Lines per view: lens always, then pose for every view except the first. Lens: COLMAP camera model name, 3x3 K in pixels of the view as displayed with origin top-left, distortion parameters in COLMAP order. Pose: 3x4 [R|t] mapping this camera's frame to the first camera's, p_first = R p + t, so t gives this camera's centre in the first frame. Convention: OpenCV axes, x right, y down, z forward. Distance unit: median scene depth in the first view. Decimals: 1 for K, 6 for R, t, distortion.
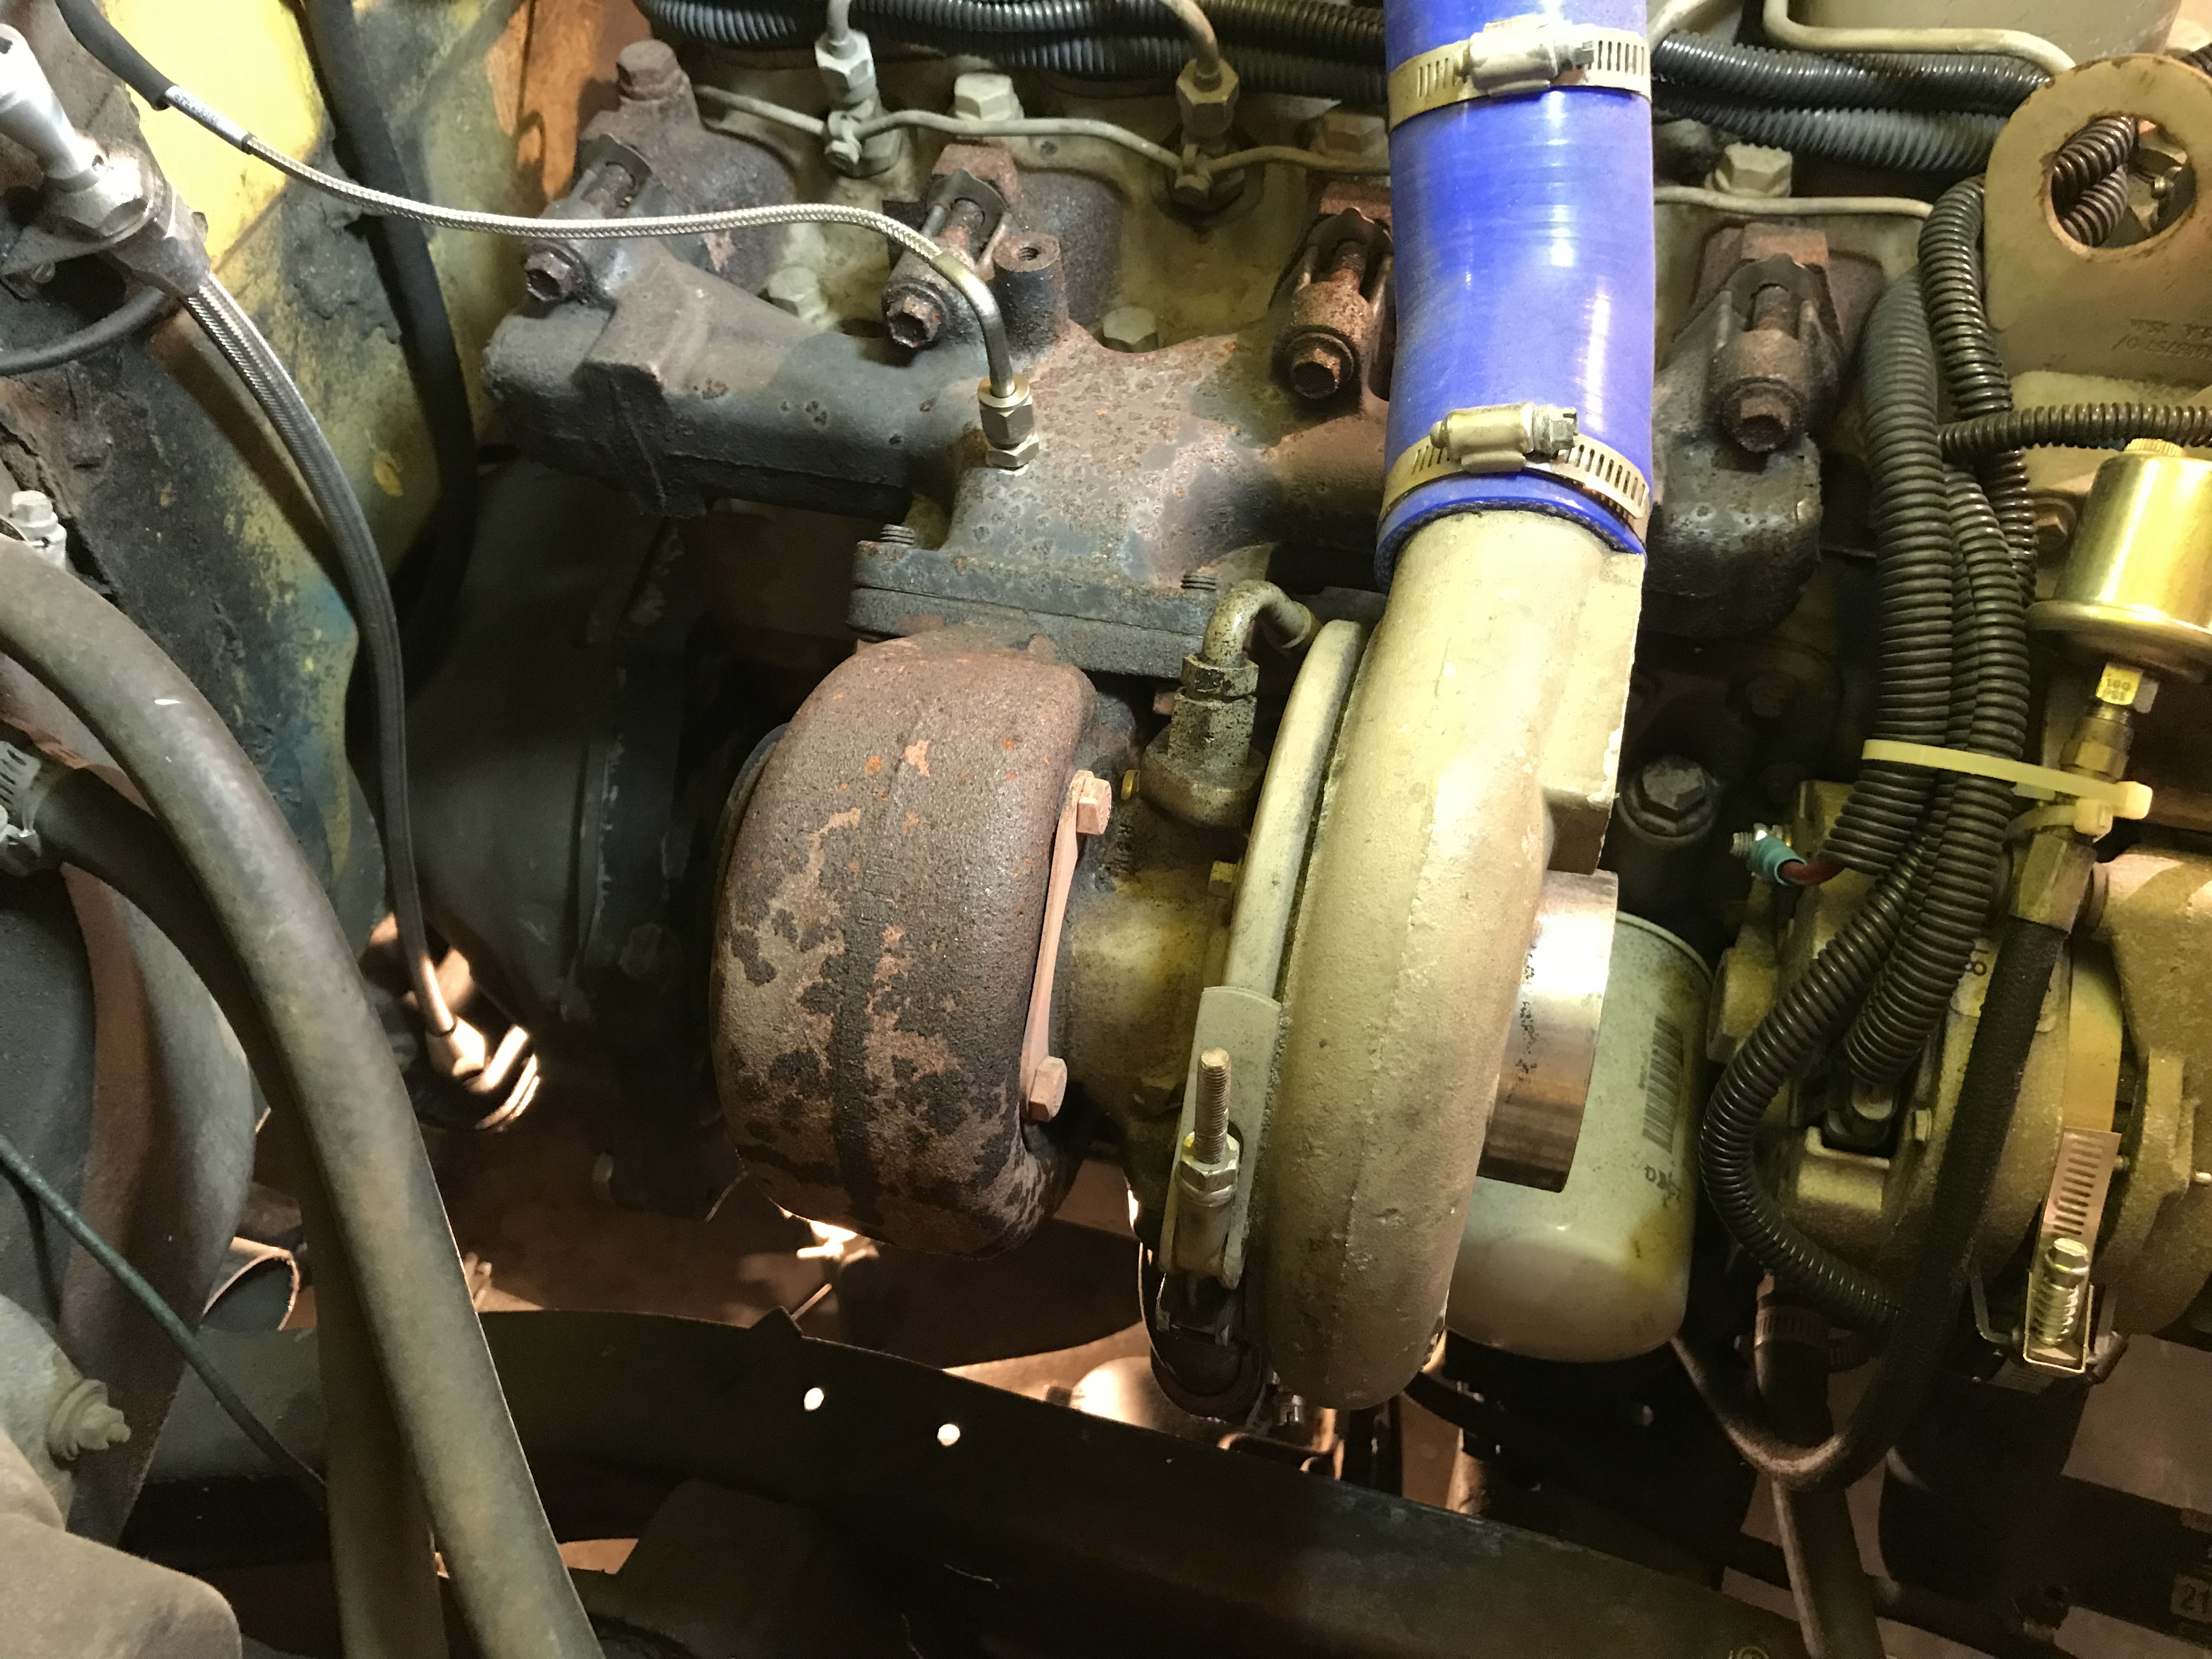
lens RADIAL K [[1849.1, 0, 1082.9], [0, 1849.1, 825.9], [0, 0, 1]] dist [-0.037020, 0.060900]
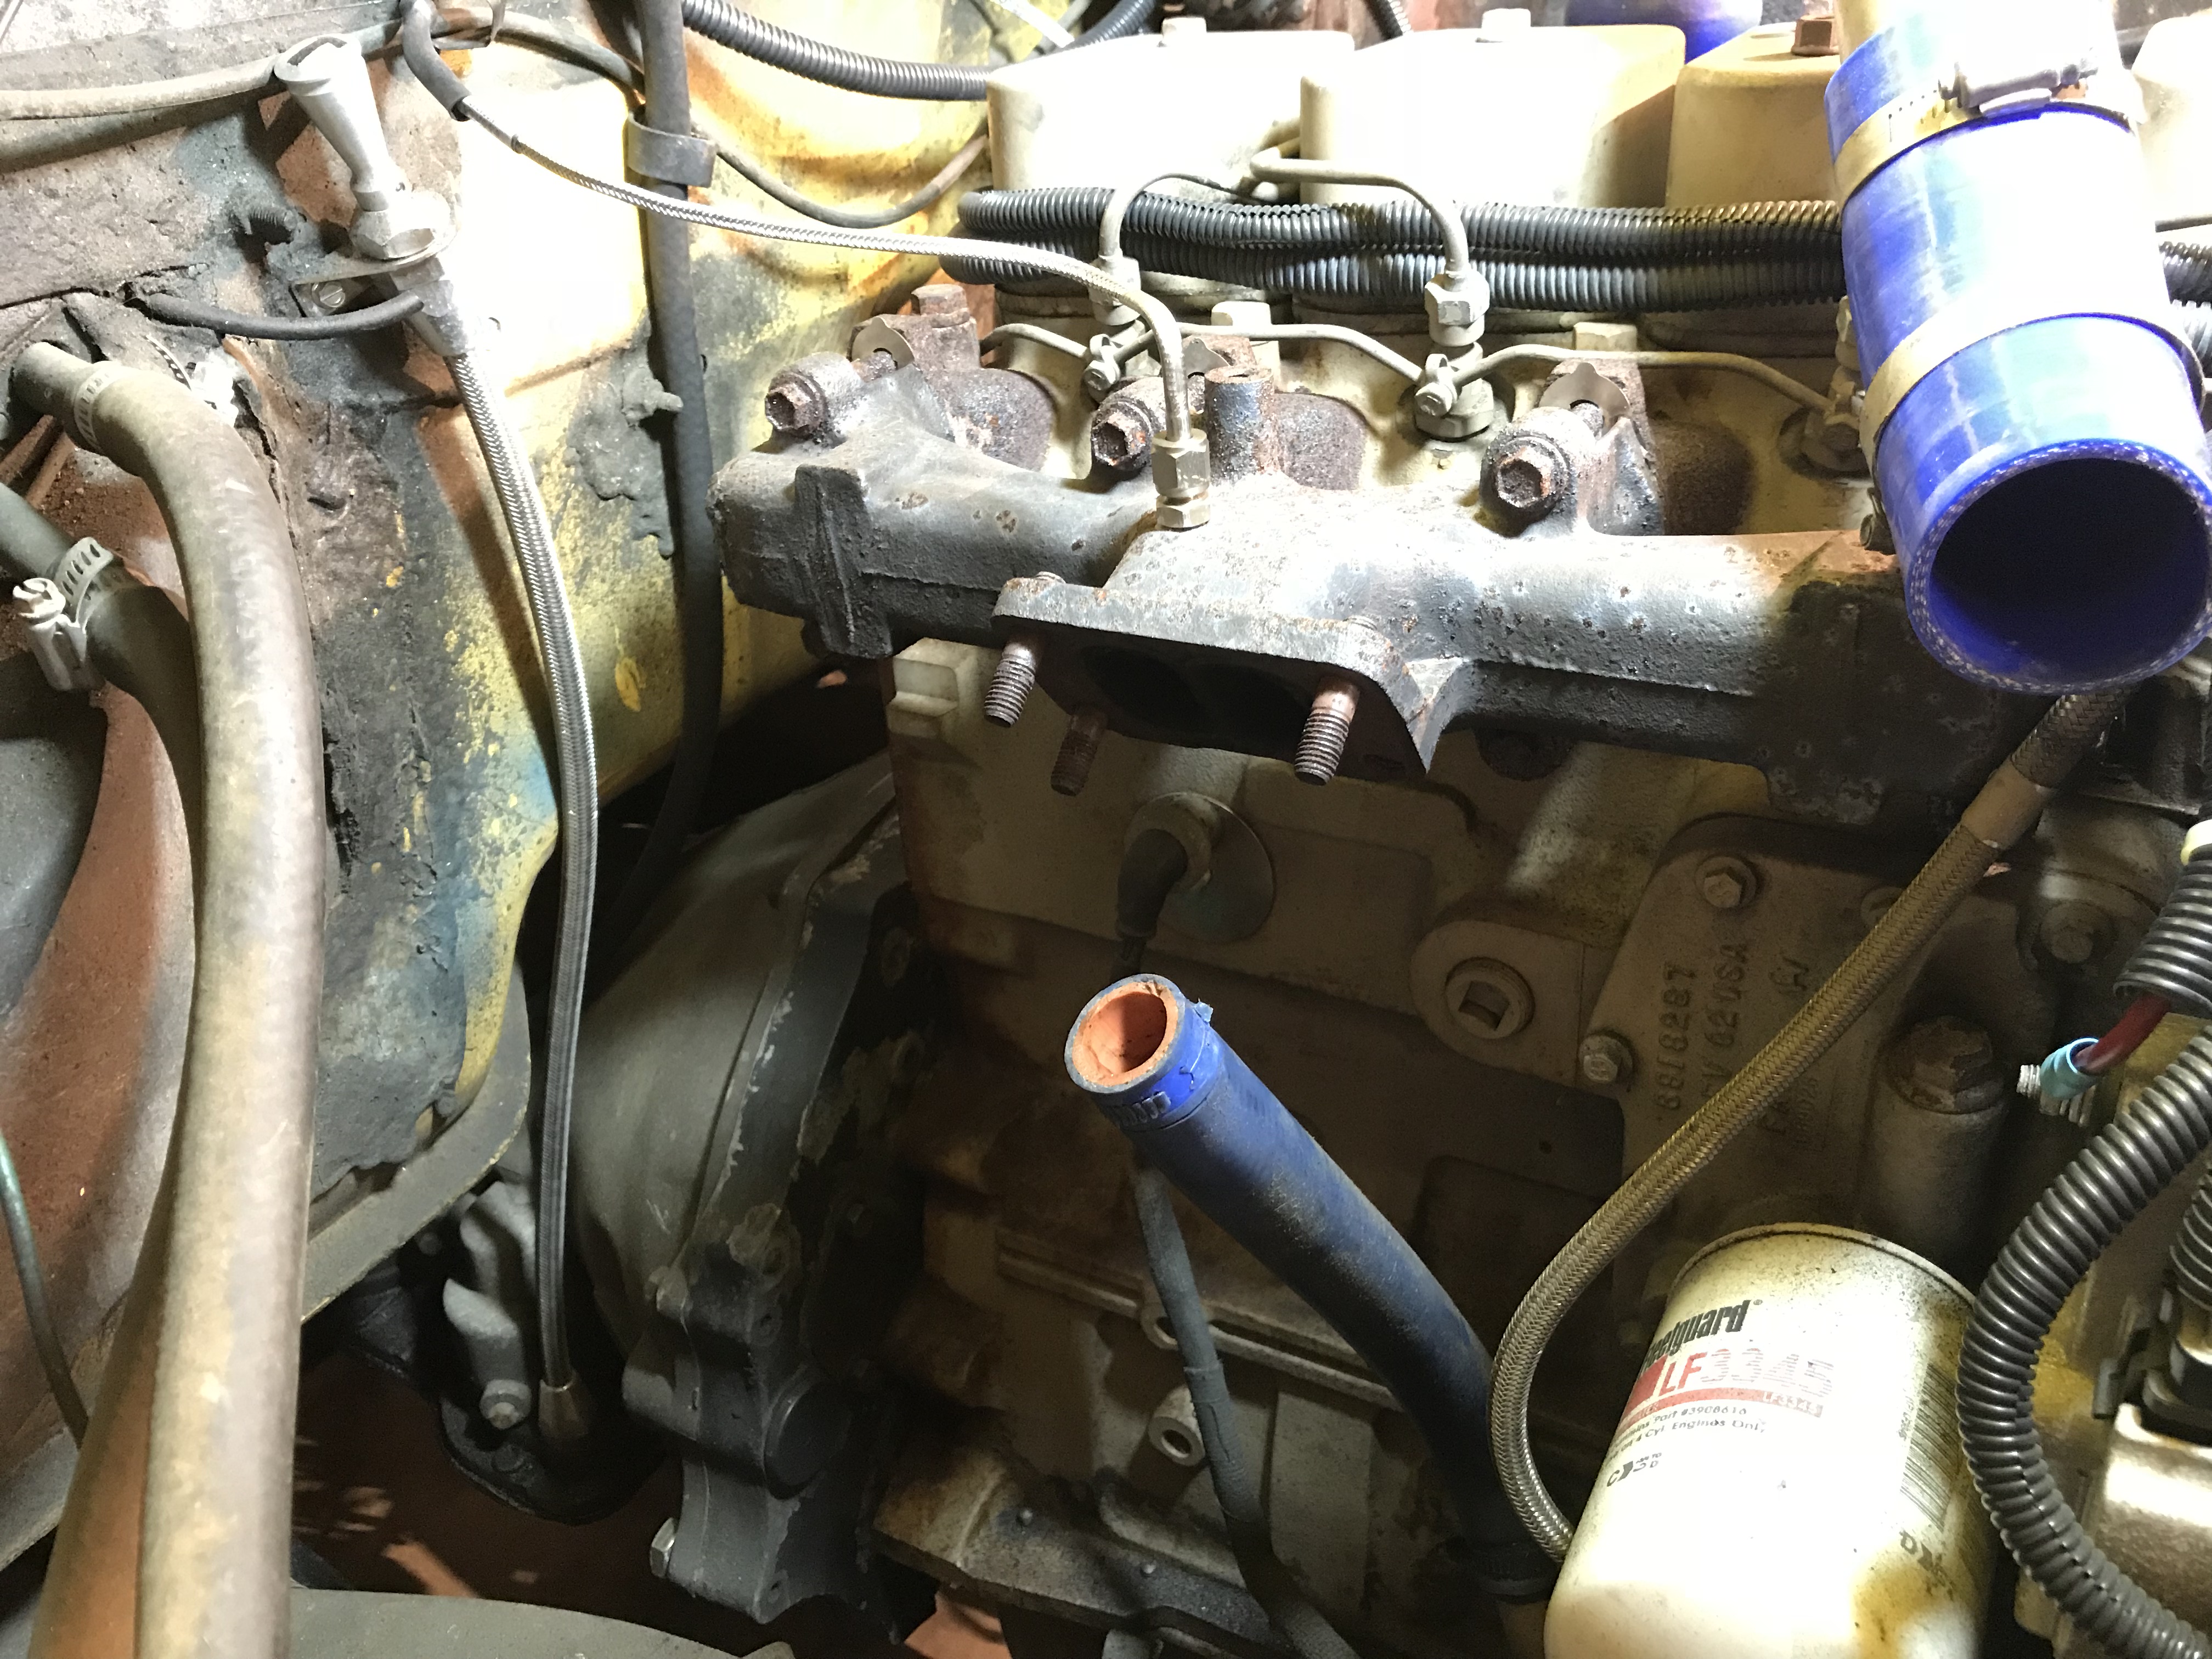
lens RADIAL K [[1849.7, 0, 1086.0], [0, 1849.7, 828.7], [0, 0, 1]] dist [0.010754, -0.013455]
pose [[0.970625, 0.115256, -0.211194, 0.120224], [-0.189246, 0.907769, -0.374354, 0.278691], [0.148569, 0.403325, 0.902916, 0.186604]]
